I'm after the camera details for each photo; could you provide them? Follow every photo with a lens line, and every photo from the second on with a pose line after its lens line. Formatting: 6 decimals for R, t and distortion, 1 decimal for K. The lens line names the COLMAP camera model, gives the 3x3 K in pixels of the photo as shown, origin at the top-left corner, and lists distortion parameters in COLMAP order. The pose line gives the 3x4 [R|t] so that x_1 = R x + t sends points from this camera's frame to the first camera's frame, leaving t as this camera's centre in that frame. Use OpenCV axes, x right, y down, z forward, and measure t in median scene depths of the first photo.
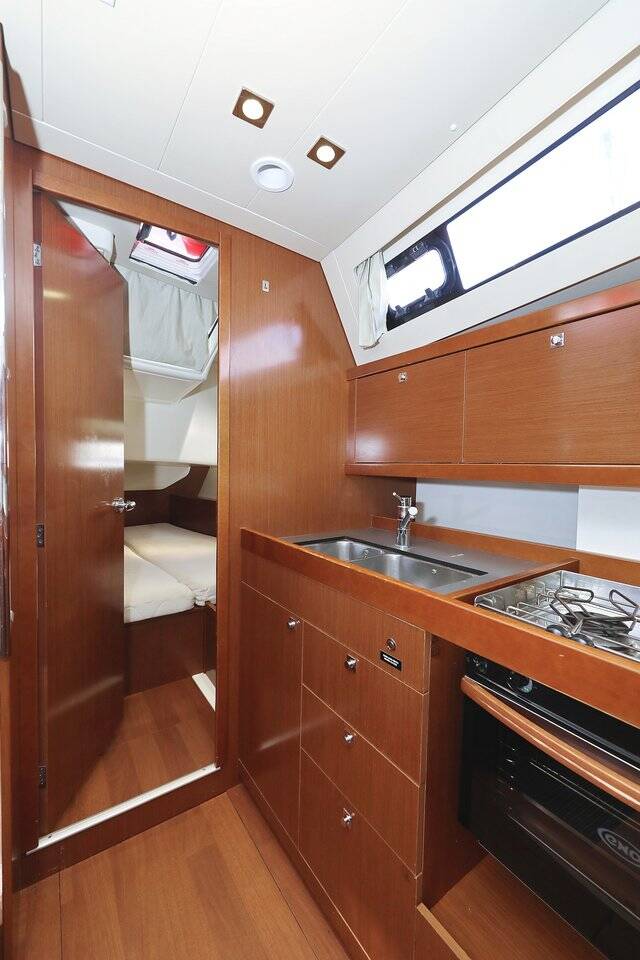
lens RADIAL K [[400.7, 0, 313.6], [0, 400.7, 482.7], [0, 0, 1]] dist [-0.001345, -0.000358]
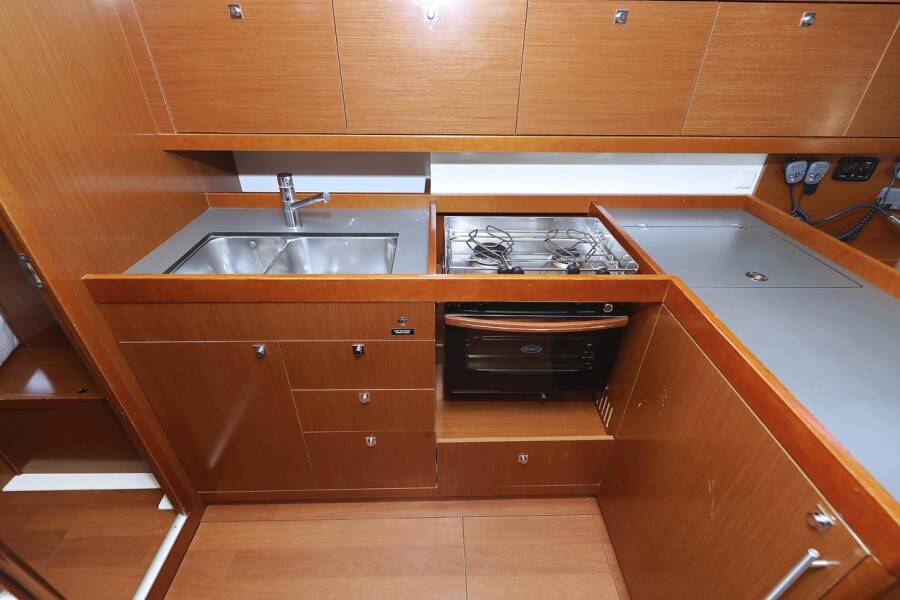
lens RADIAL K [[423.5, 0, 449.7], [0, 423.5, 318.8], [0, 0, 1]] dist [-0.005141, -0.000743]
pose [[0.527326, -0.485190, 0.697509, -0.404956], [0.035241, 0.832707, 0.552591, -0.210819], [-0.848932, -0.266815, 0.456207, 0.152232]]
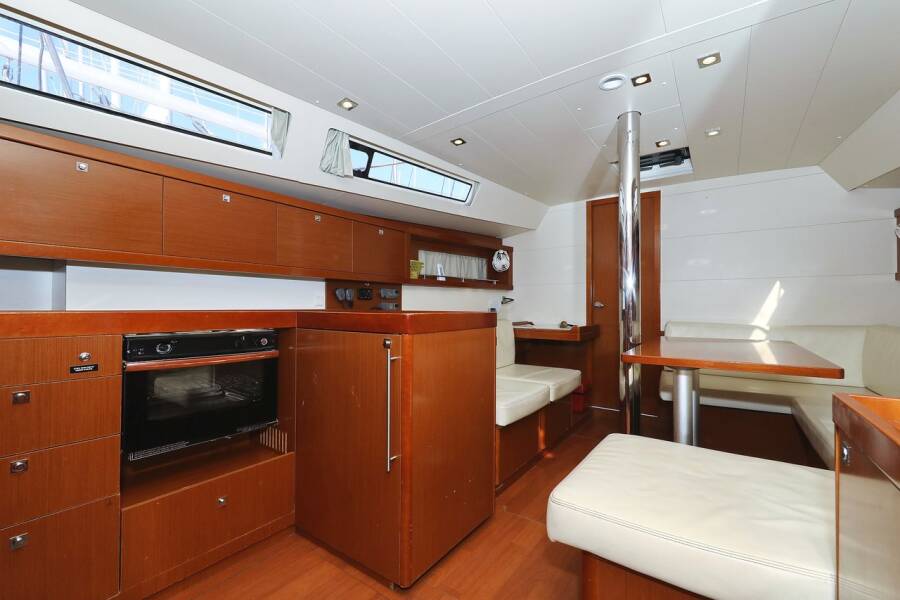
lens RADIAL K [[375.7, 0, 450.0], [0, 375.7, 300.0], [0, 0, 1]] dist [-0.001345, -0.000358]
pose [[-0.352635, -0.011125, 0.935695, -0.934068], [0.022242, 0.999547, 0.020266, 0.119344], [-0.935497, 0.027958, -0.352228, 0.140682]]
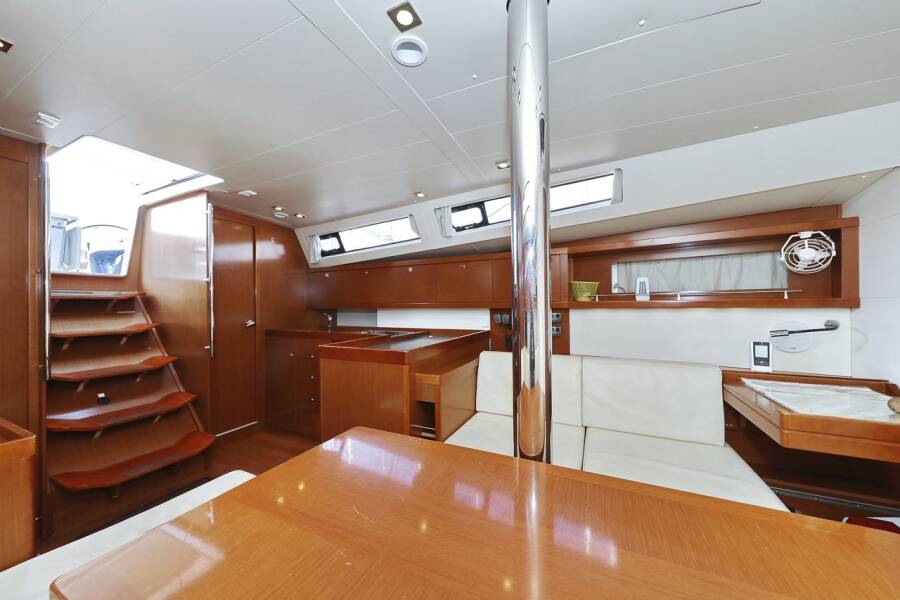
lens RADIAL K [[324.9, 0, 450.8], [0, 324.9, 304.6], [0, 0, 1]] dist [-0.000733, -0.000066]
pose [[0.862430, -0.022985, 0.505654, -0.232799], [0.043139, 0.998672, -0.028181, 0.067578], [-0.504334, 0.046118, 0.862276, -1.697944]]
